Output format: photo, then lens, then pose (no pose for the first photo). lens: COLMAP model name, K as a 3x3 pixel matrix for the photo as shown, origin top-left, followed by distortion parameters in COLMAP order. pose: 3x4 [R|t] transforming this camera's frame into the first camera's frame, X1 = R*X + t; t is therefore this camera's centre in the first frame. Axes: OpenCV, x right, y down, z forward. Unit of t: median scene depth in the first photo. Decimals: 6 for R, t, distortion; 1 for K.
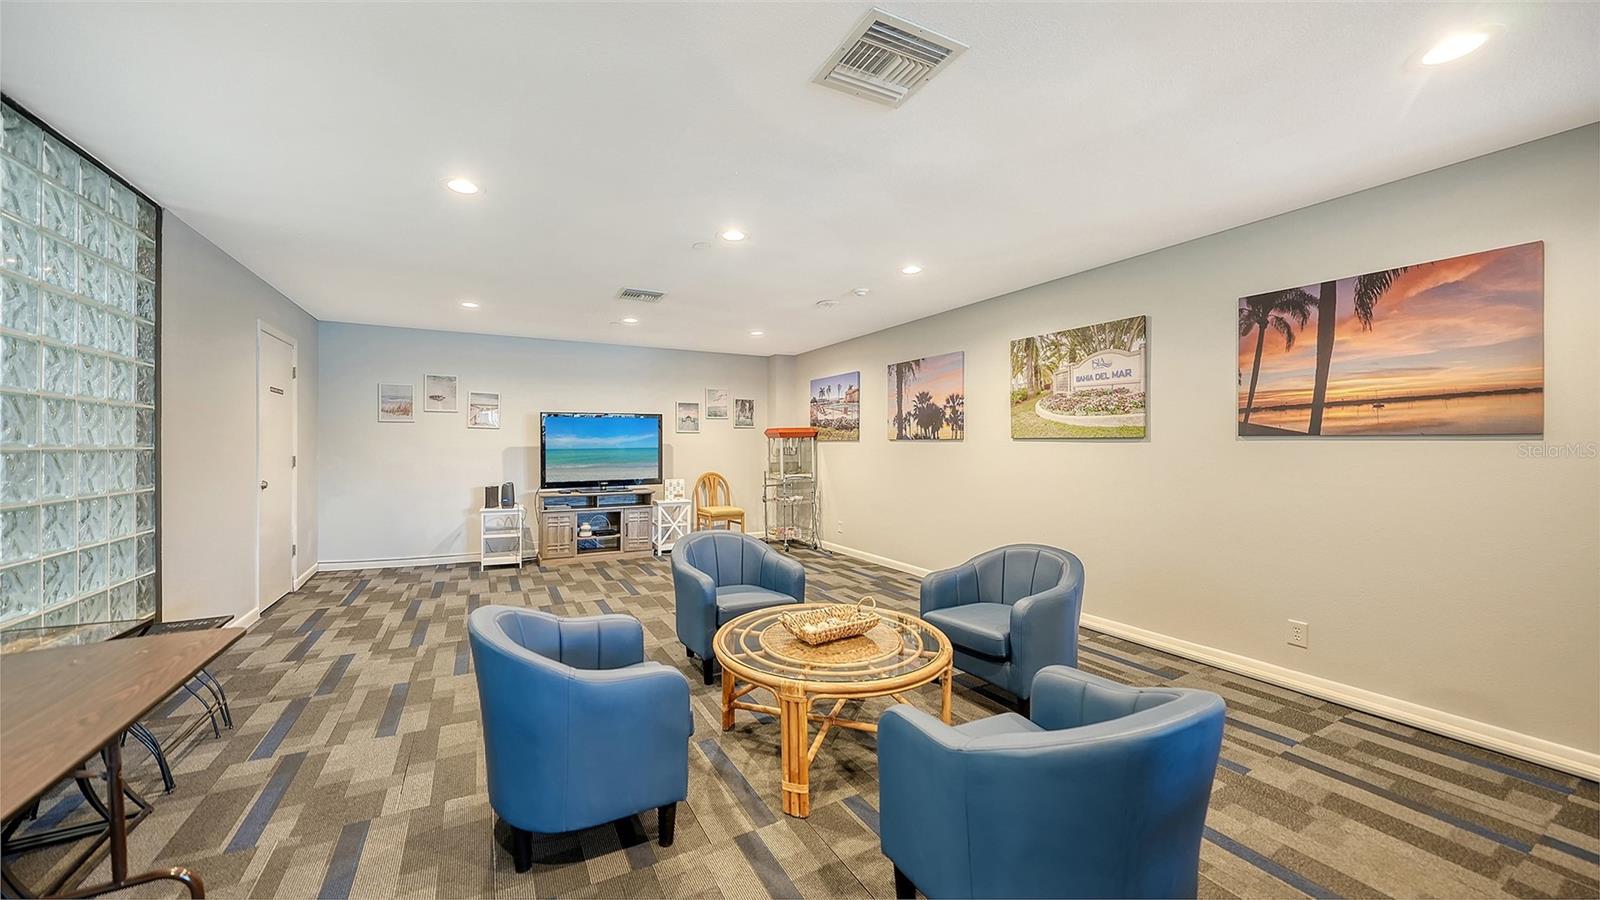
lens RADIAL K [[566.8, 0, 800.5], [0, 566.8, 448.6], [0, 0, 1]] dist [0.000005, -0.000021]
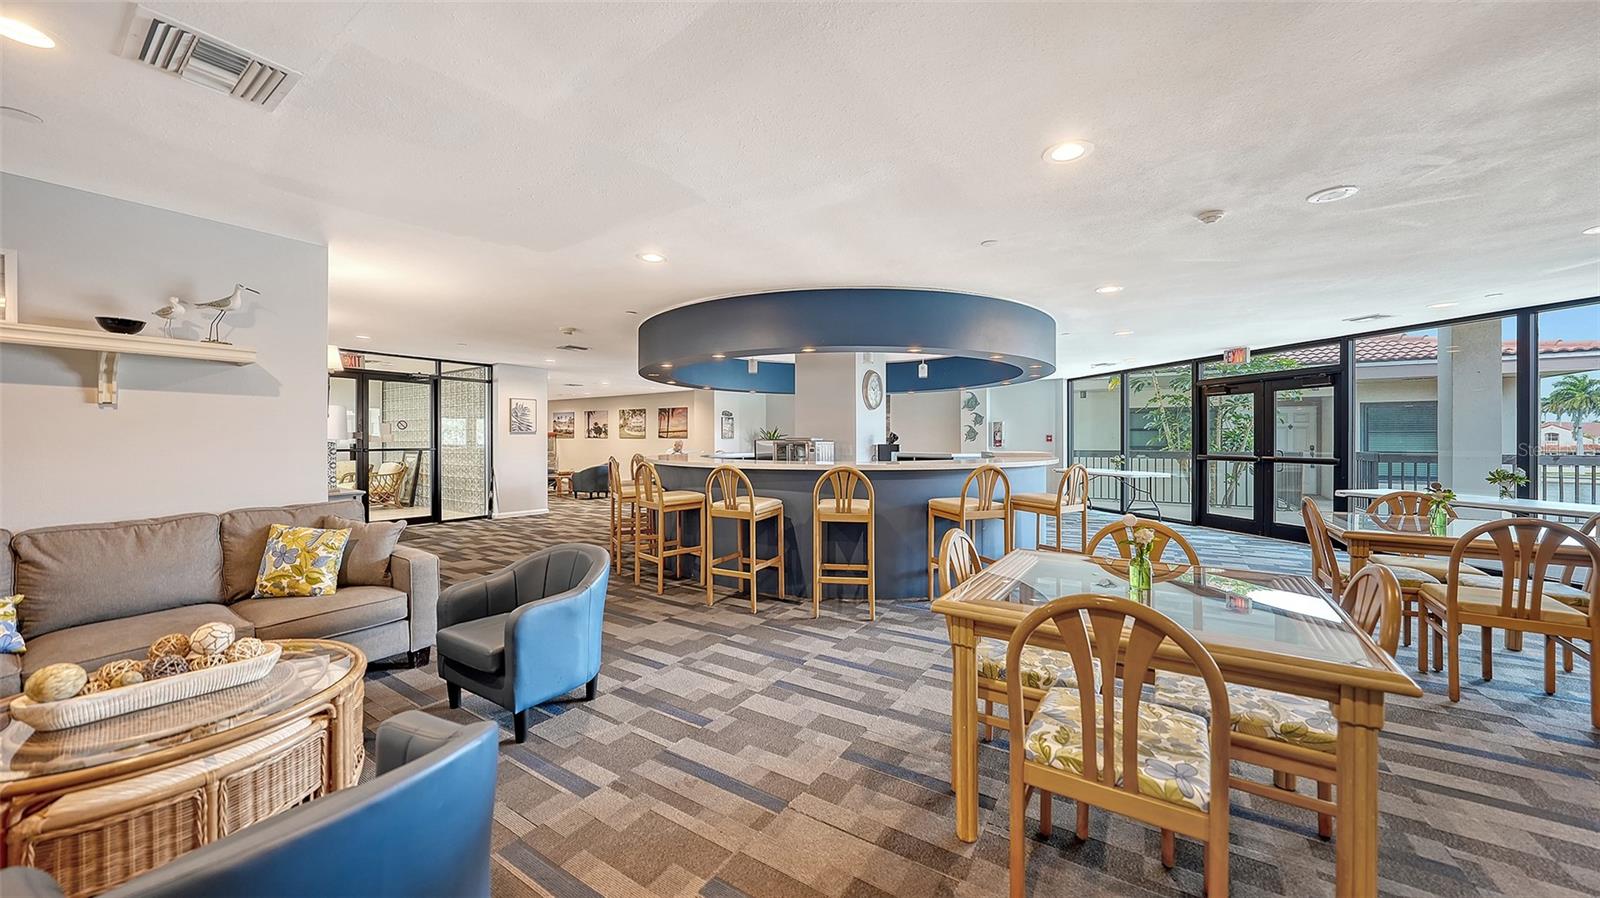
lens RADIAL K [[566.8, 0, 807.2], [0, 566.8, 447.9], [0, 0, 1]] dist [0.000005, -0.000021]
pose [[0.895052, -0.004081, 0.445942, -0.119438], [0.000707, 0.999970, 0.007732, 0.014366], [-0.445960, -0.006606, 0.895028, -2.157784]]
